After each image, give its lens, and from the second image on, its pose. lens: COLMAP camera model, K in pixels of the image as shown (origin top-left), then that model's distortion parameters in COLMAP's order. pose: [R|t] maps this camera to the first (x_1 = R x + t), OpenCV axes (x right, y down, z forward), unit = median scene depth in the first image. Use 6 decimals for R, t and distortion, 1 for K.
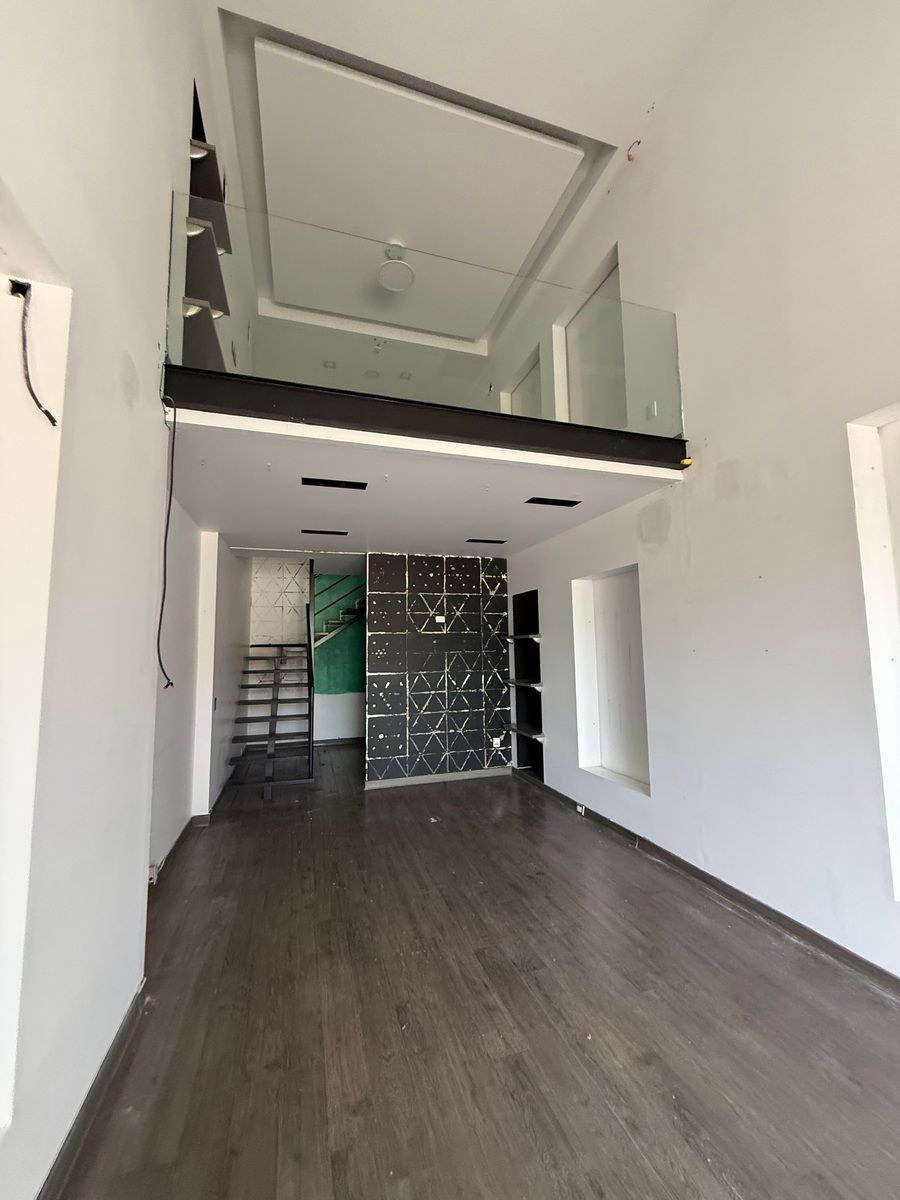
lens RADIAL K [[478.2, 0, 450.0], [0, 478.2, 600.0], [0, 0, 1]] dist [0.000905, 0.000128]
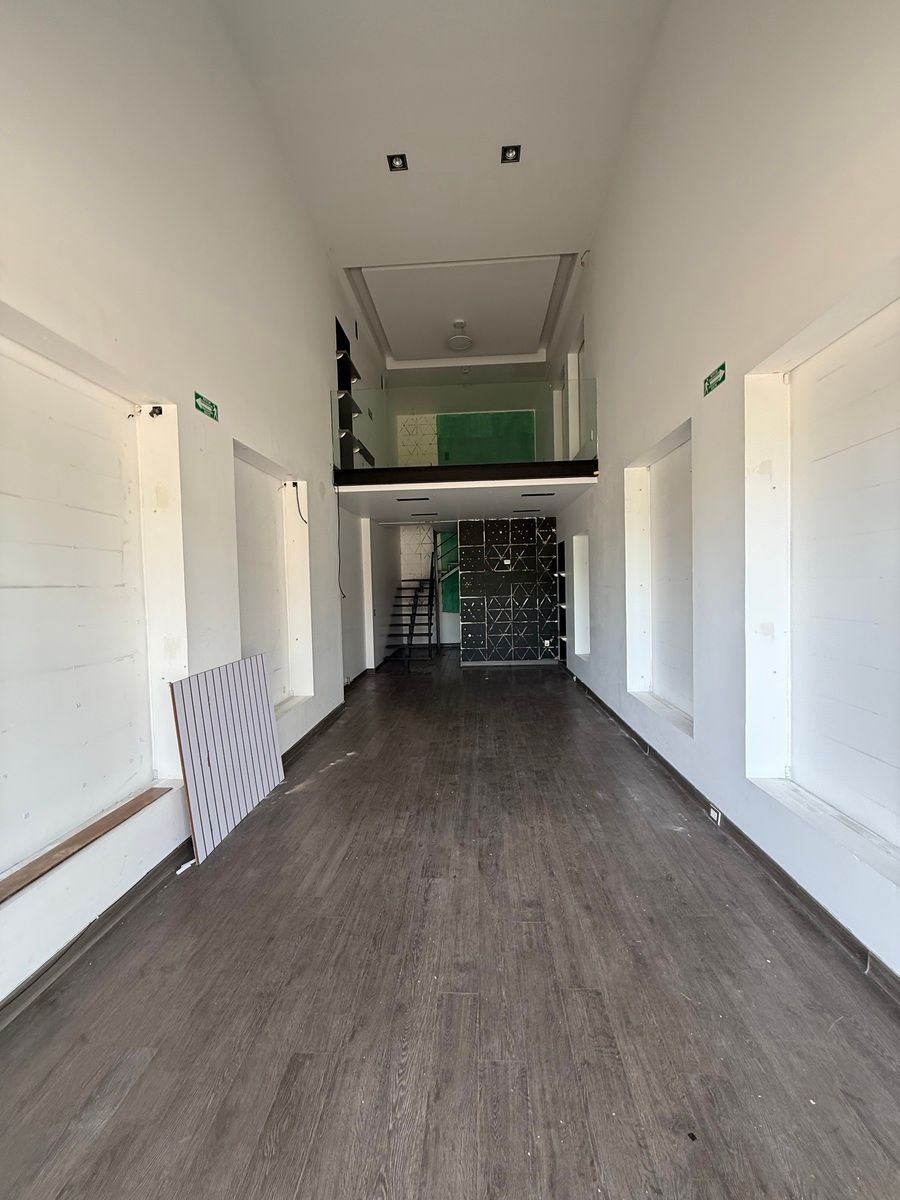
lens RADIAL K [[478.2, 0, 450.0], [0, 478.2, 600.0], [0, 0, 1]] dist [0.000905, 0.000128]
pose [[0.936401, 0.004153, -0.350906, 0.342767], [0.045395, 0.990095, 0.132856, -0.049573], [0.347983, -0.140336, 0.926938, -0.481302]]
